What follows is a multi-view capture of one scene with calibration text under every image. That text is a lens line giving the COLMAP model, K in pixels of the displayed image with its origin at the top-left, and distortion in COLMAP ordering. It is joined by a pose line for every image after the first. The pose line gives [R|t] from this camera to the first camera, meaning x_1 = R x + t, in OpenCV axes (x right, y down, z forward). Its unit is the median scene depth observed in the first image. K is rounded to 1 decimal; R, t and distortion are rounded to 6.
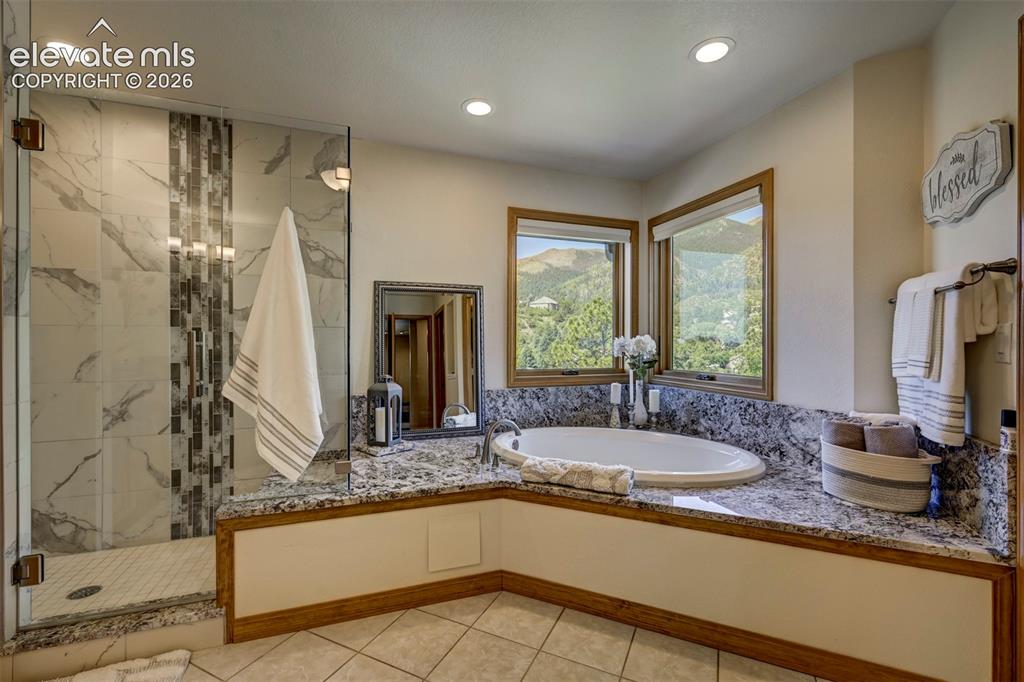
lens RADIAL K [[434.8, 0, 512.0], [0, 434.8, 341.0], [0, 0, 1]] dist [-0.002162, 0.000492]
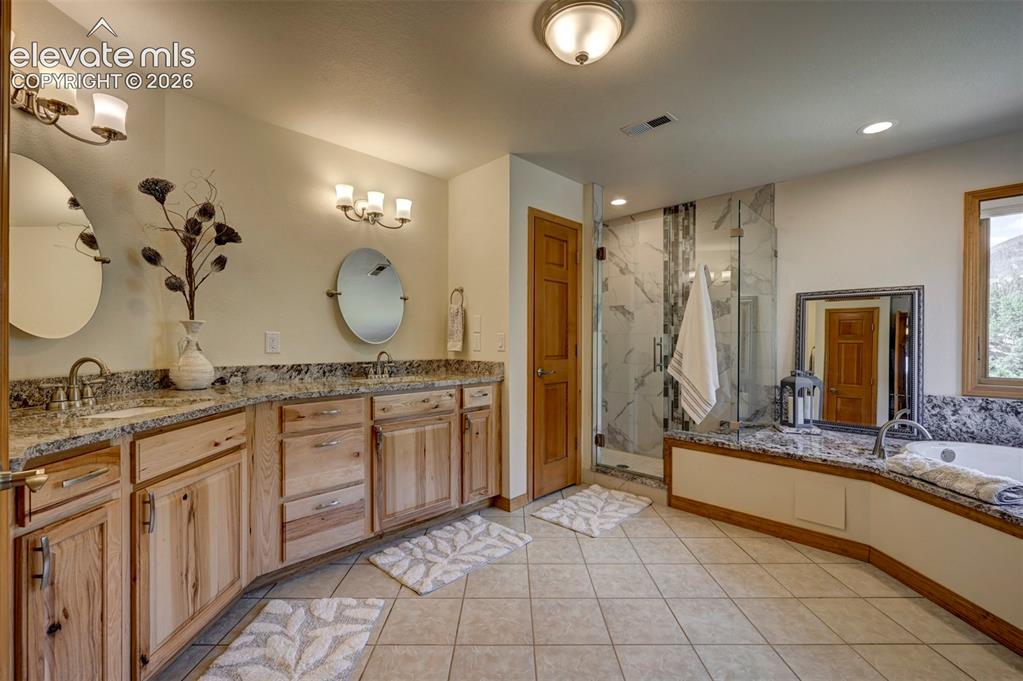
lens RADIAL K [[434.3, 0, 511.5], [0, 434.3, 340.5], [0, 0, 1]] dist [-0.002162, 0.000492]
pose [[0.430762, -0.002080, -0.902463, 0.594176], [-0.003958, 0.999983, -0.004194, 0.002155], [0.902457, 0.005378, 0.430746, -0.329994]]
